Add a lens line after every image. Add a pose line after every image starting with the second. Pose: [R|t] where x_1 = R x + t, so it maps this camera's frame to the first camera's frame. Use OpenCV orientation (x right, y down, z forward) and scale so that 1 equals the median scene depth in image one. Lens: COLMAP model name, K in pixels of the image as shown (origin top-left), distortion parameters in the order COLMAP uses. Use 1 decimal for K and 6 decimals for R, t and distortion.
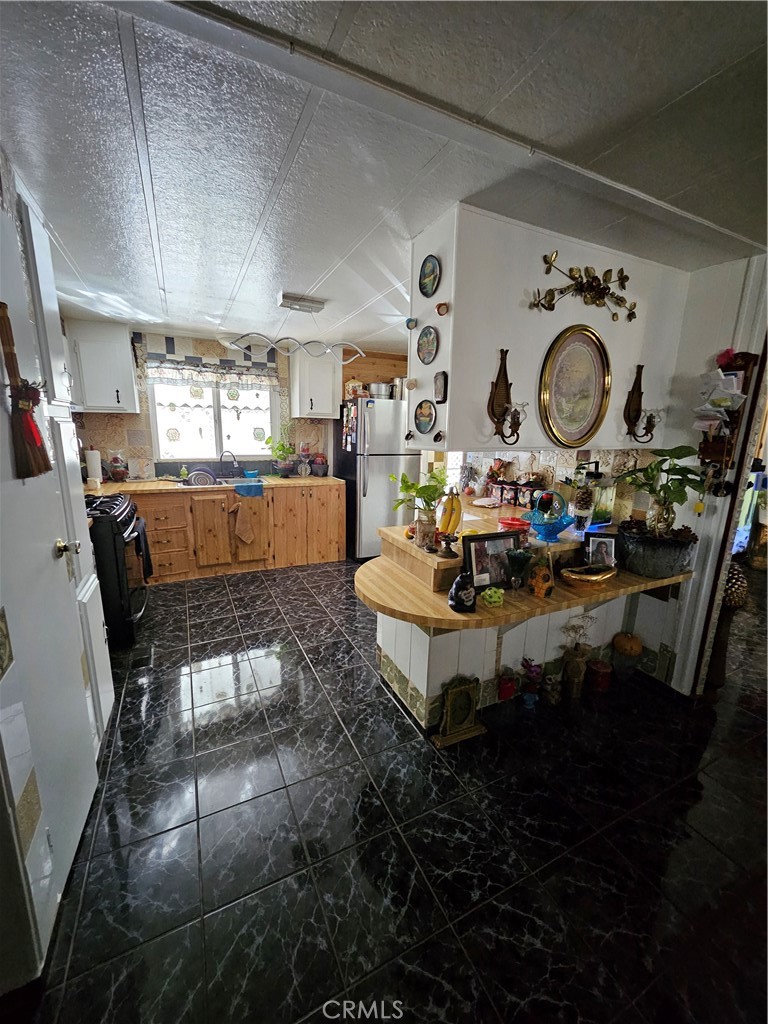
lens RADIAL K [[399.0, 0, 381.0], [0, 399.0, 511.8], [0, 0, 1]] dist [-0.000446, -0.000333]
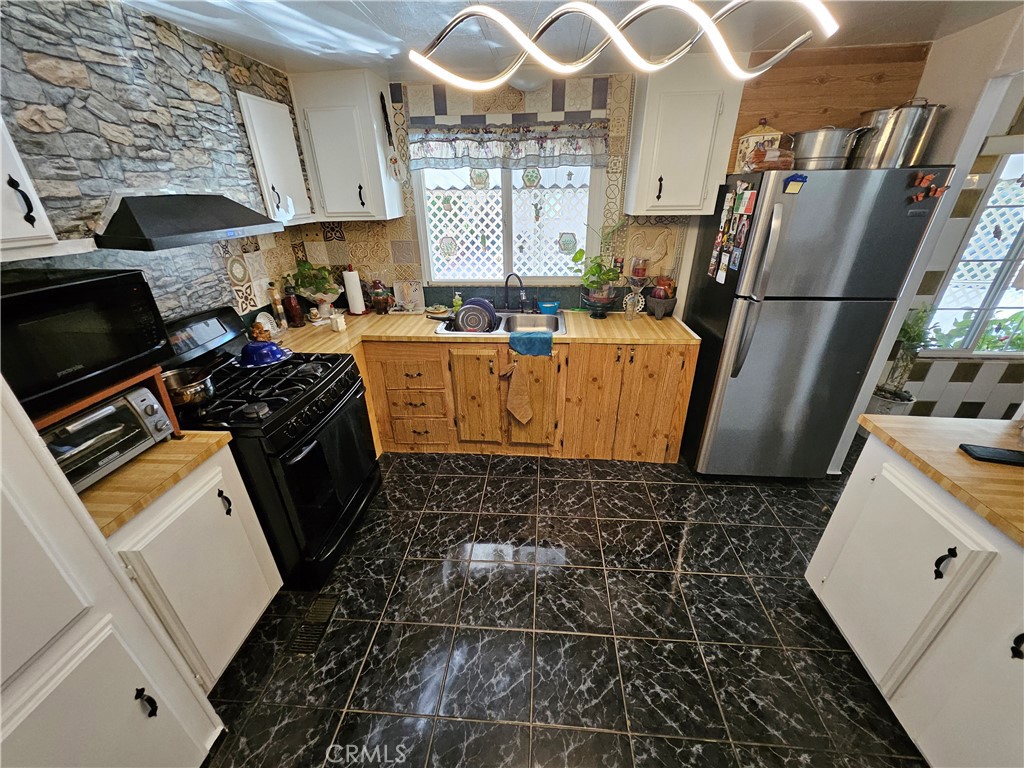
lens RADIAL K [[399.0, 0, 512.7], [0, 399.0, 389.9], [0, 0, 1]] dist [-0.000446, -0.000333]
pose [[0.857137, 0.194809, -0.476828, -0.038355], [-0.075272, 0.963157, 0.258192, -0.138404], [0.509559, -0.185414, 0.840221, 0.418097]]
